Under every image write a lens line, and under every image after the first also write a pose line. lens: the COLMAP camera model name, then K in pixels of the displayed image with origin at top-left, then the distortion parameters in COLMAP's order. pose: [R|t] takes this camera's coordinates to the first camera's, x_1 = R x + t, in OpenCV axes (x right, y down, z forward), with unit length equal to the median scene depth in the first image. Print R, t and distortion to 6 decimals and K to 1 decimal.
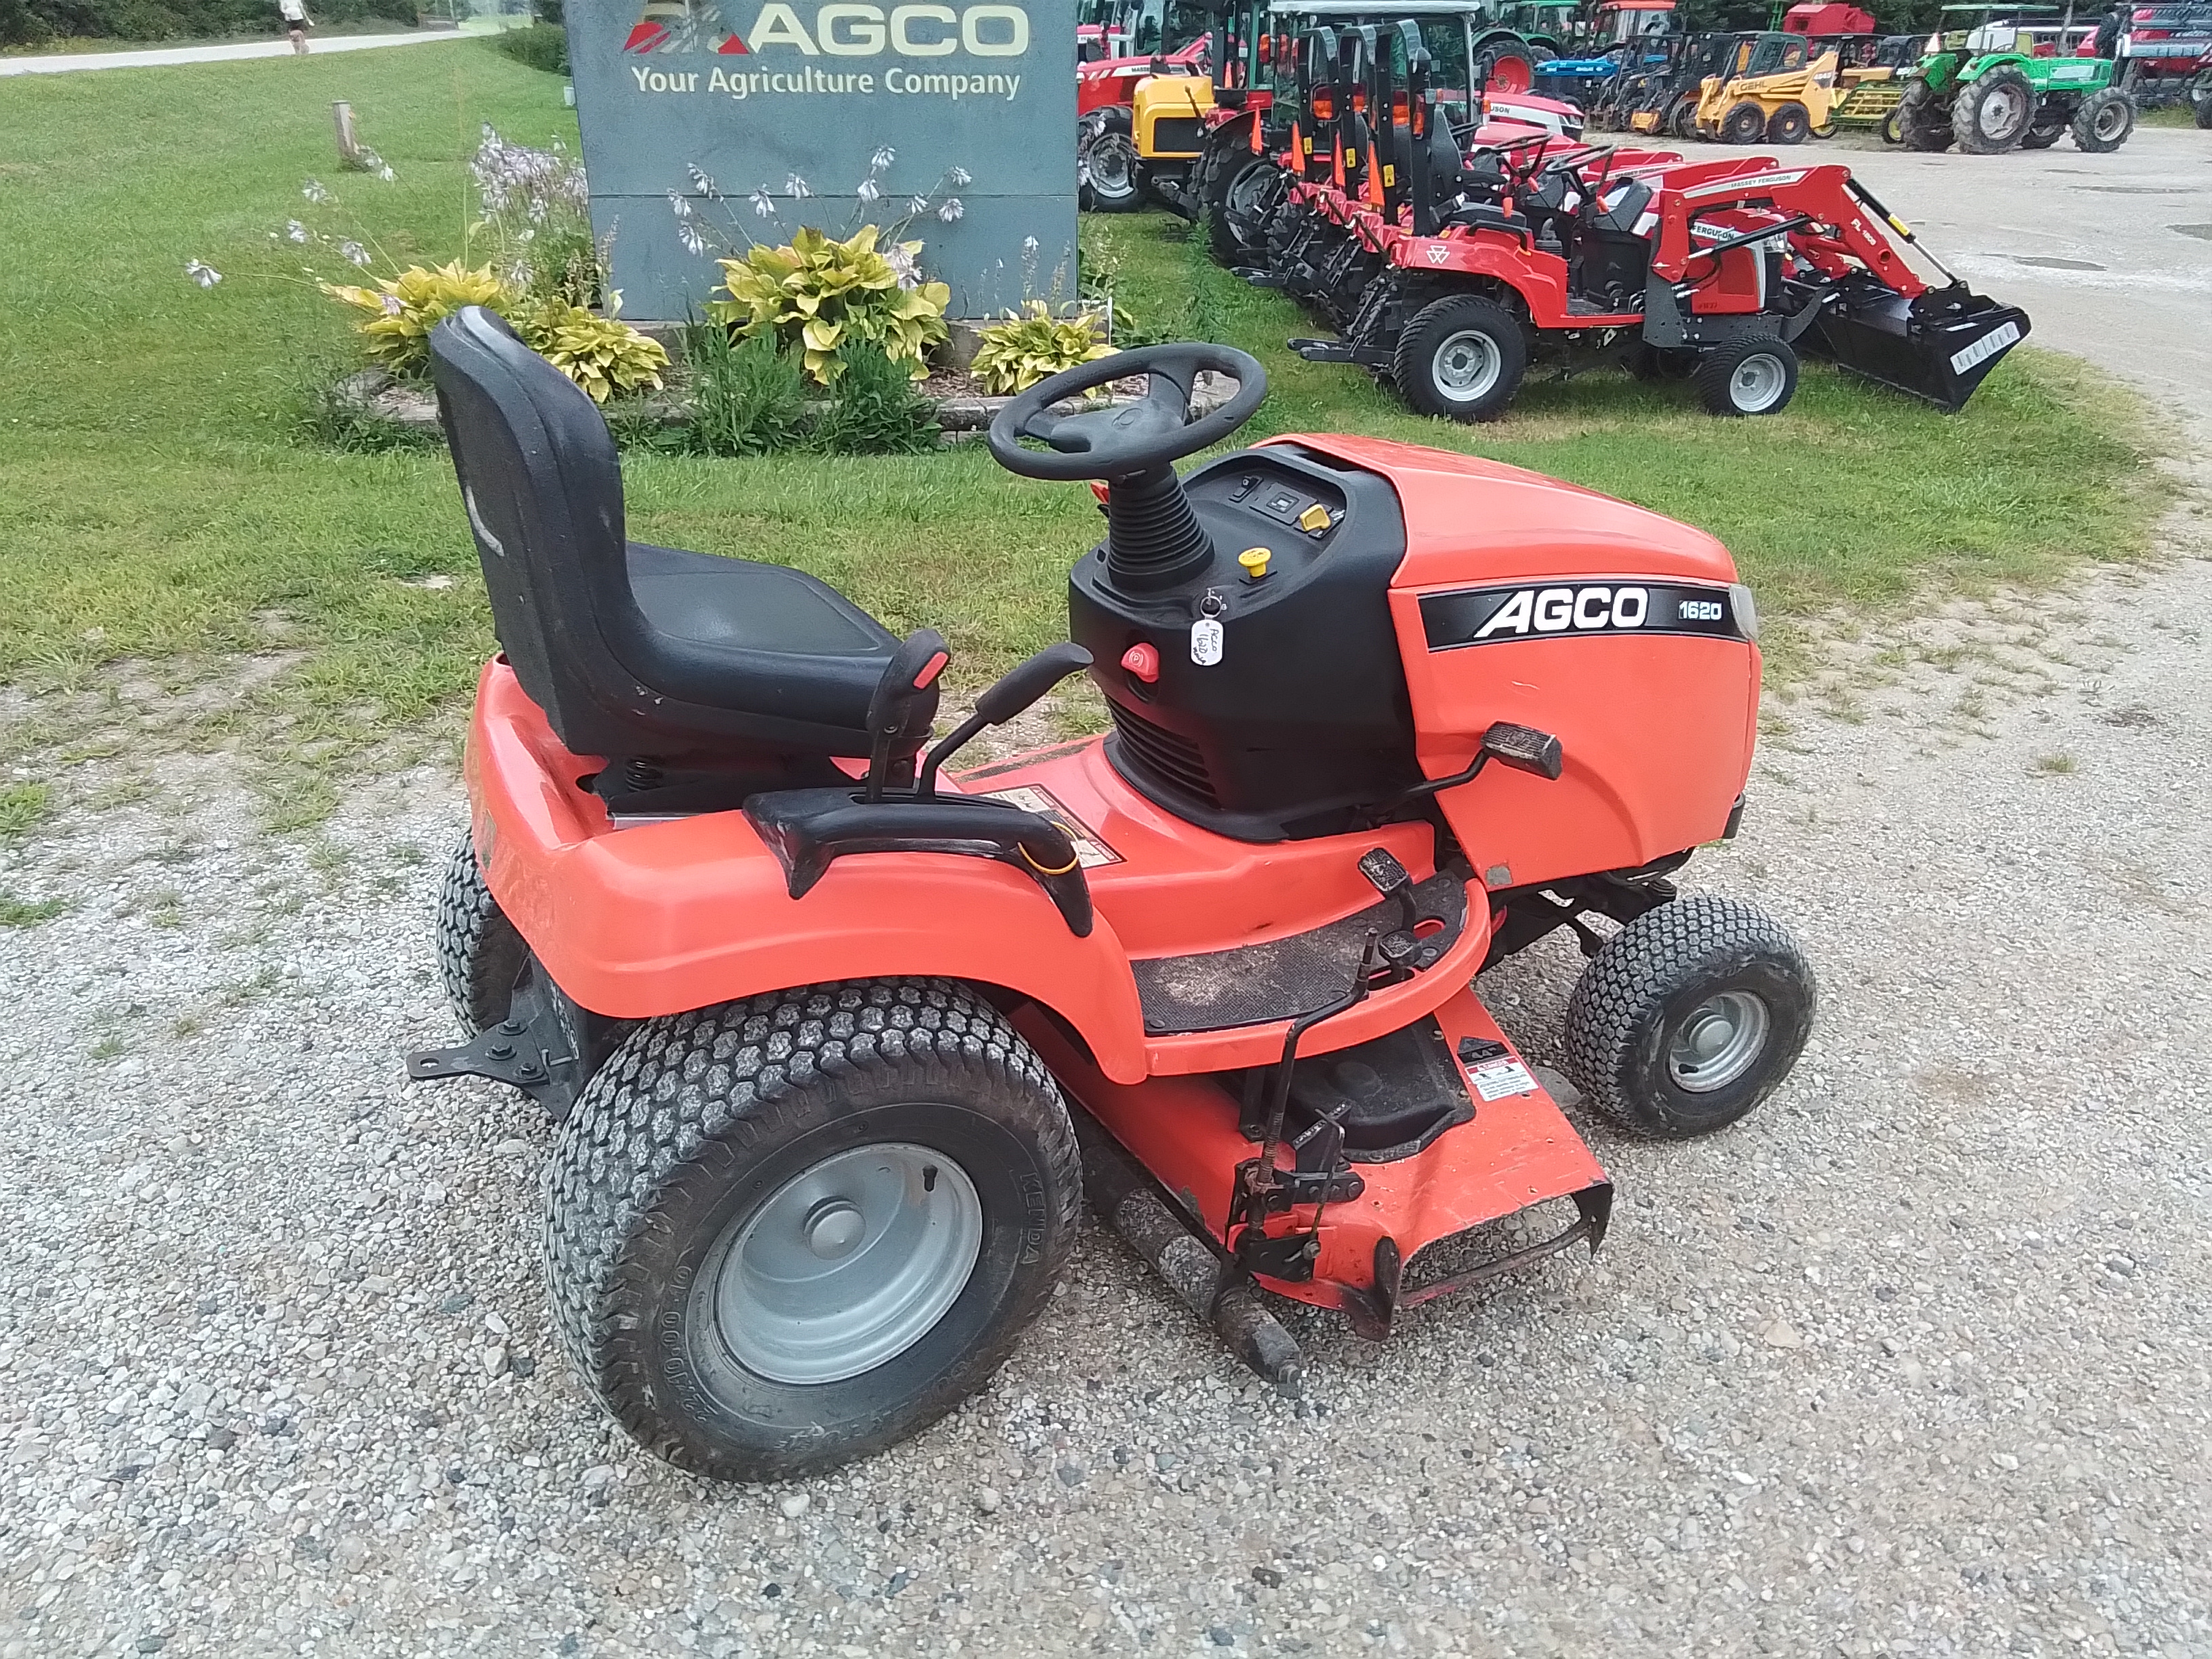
lens RADIAL K [[1503.4, 0, 1106.0], [0, 1503.4, 829.5], [0, 0, 1]] dist [0.043714, -0.048793]
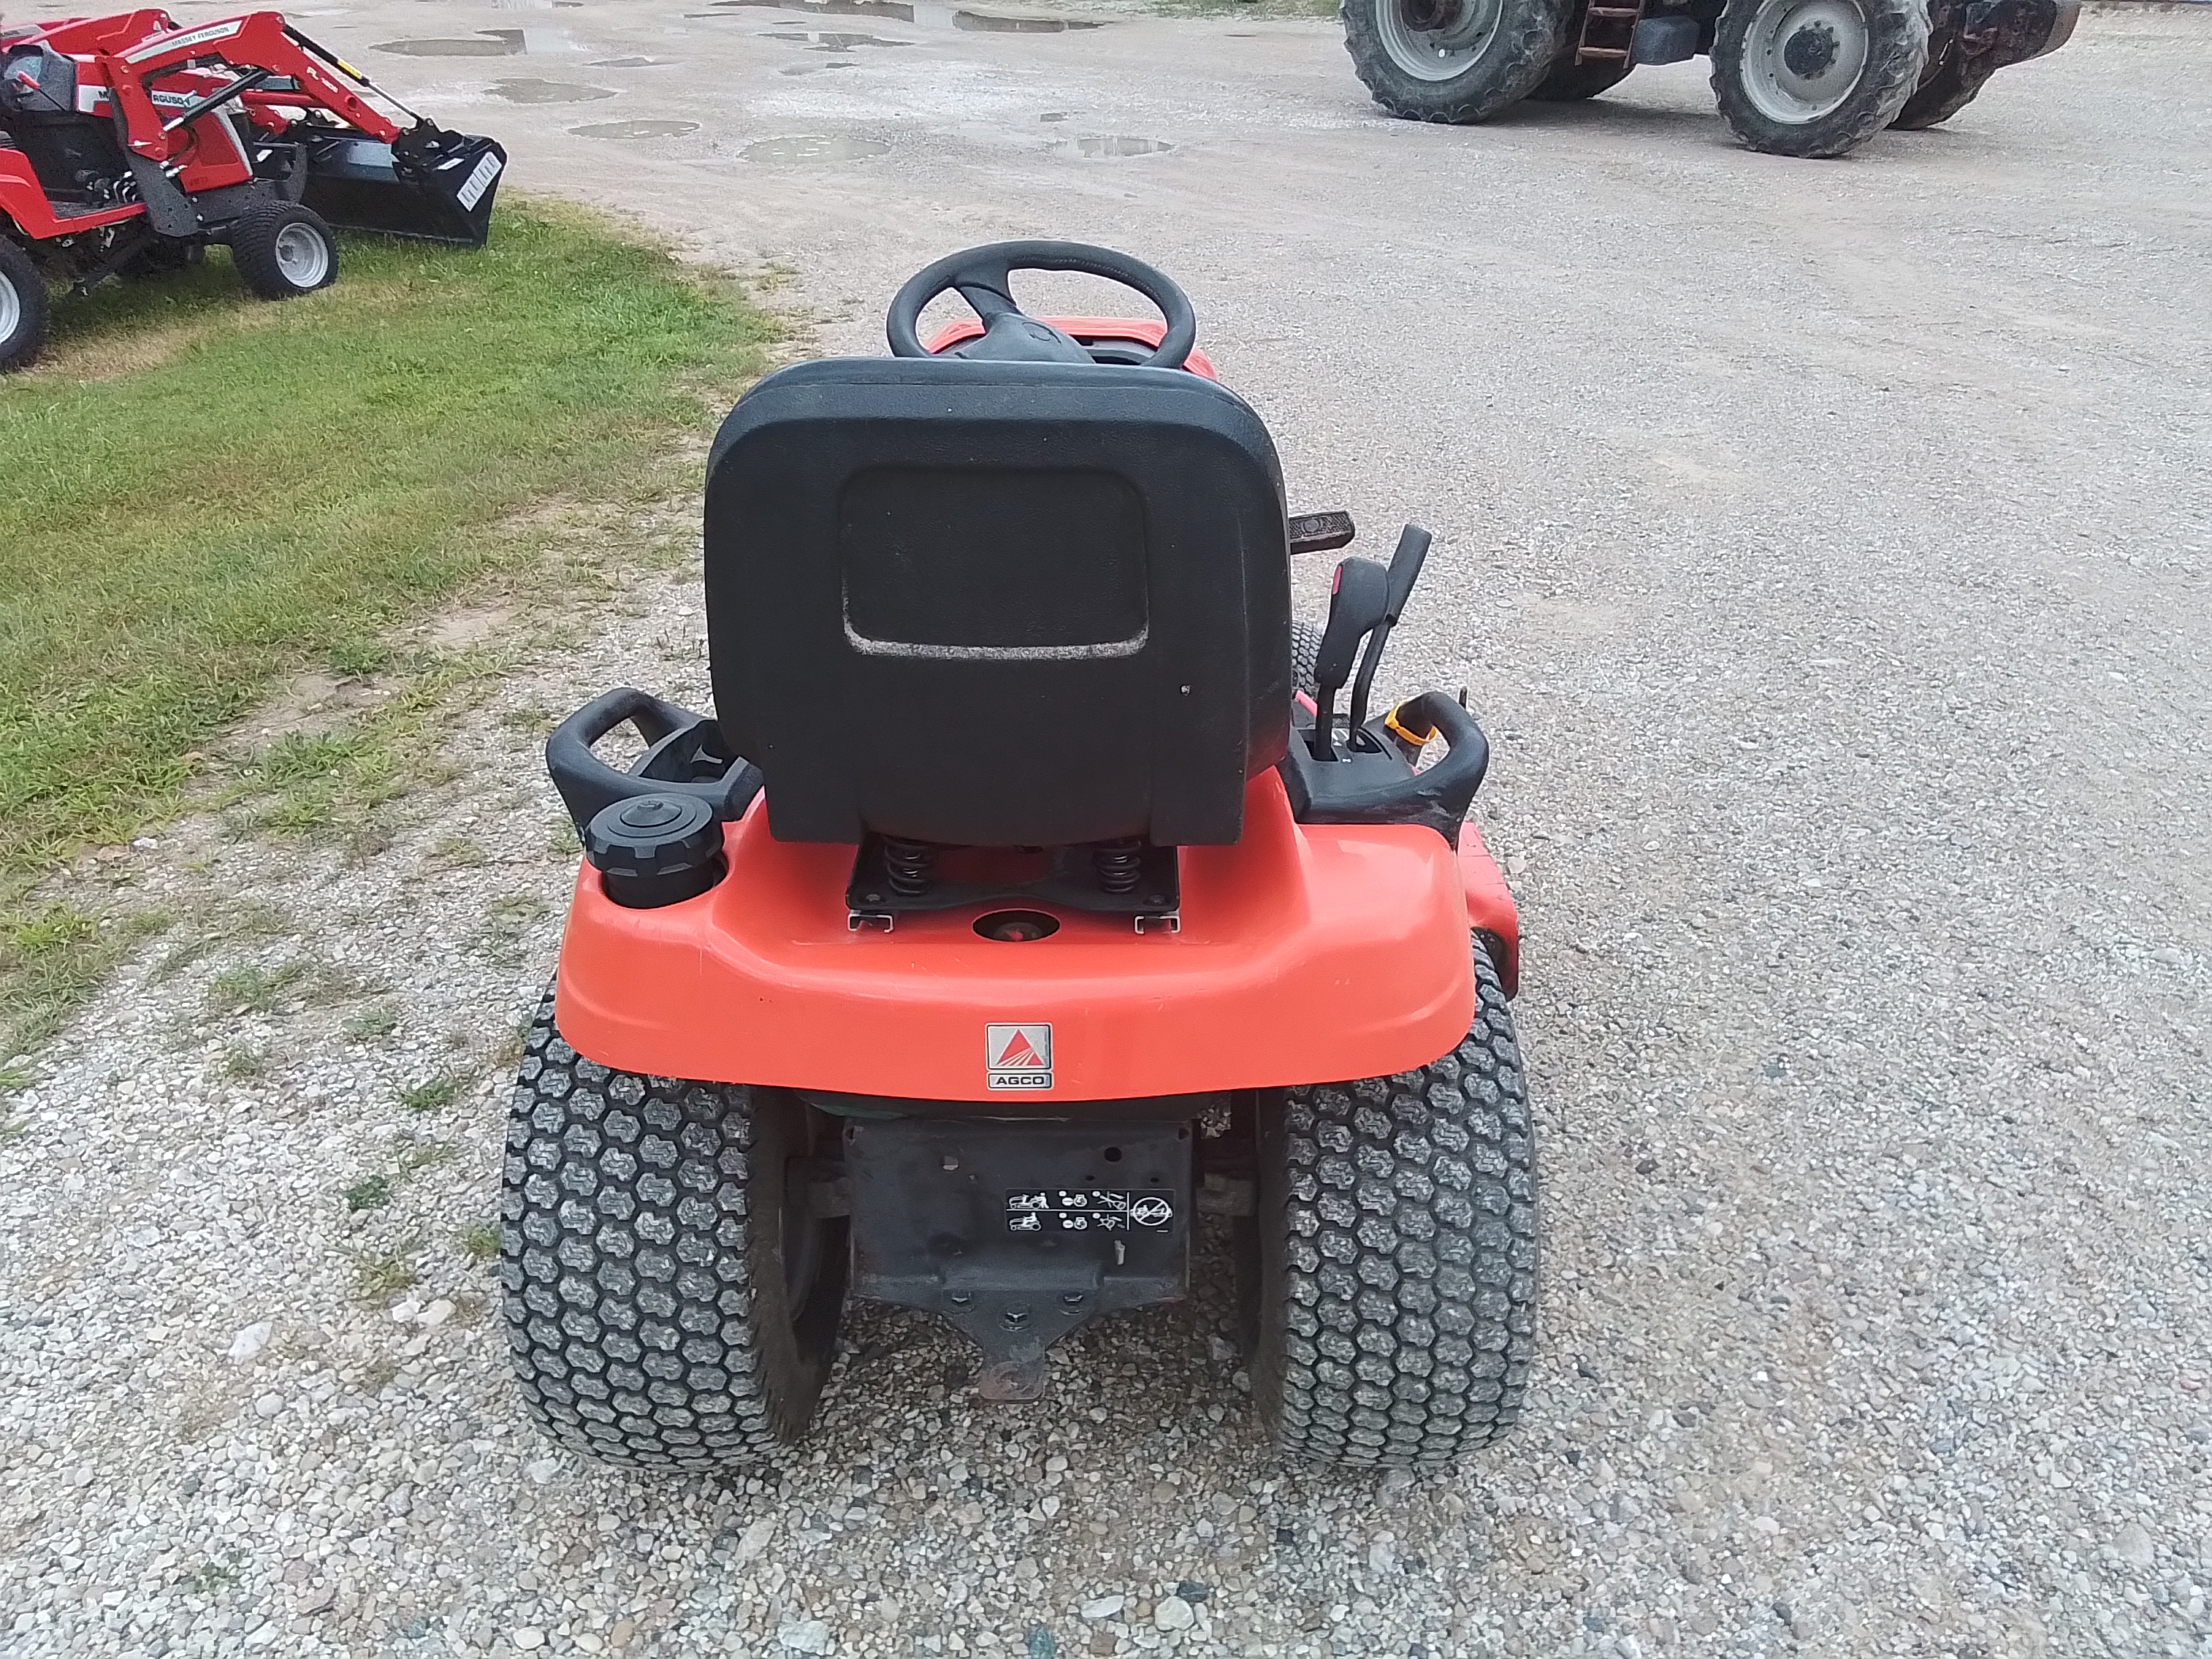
lens RADIAL K [[1503.4, 0, 1106.0], [0, 1503.4, 829.5], [0, 0, 1]] dist [0.043714, -0.048793]
pose [[0.505205, -0.466810, 0.725849, -0.196469], [0.400305, 0.871879, 0.282105, -0.063539], [-0.764542, 0.148040, 0.627344, 0.108581]]
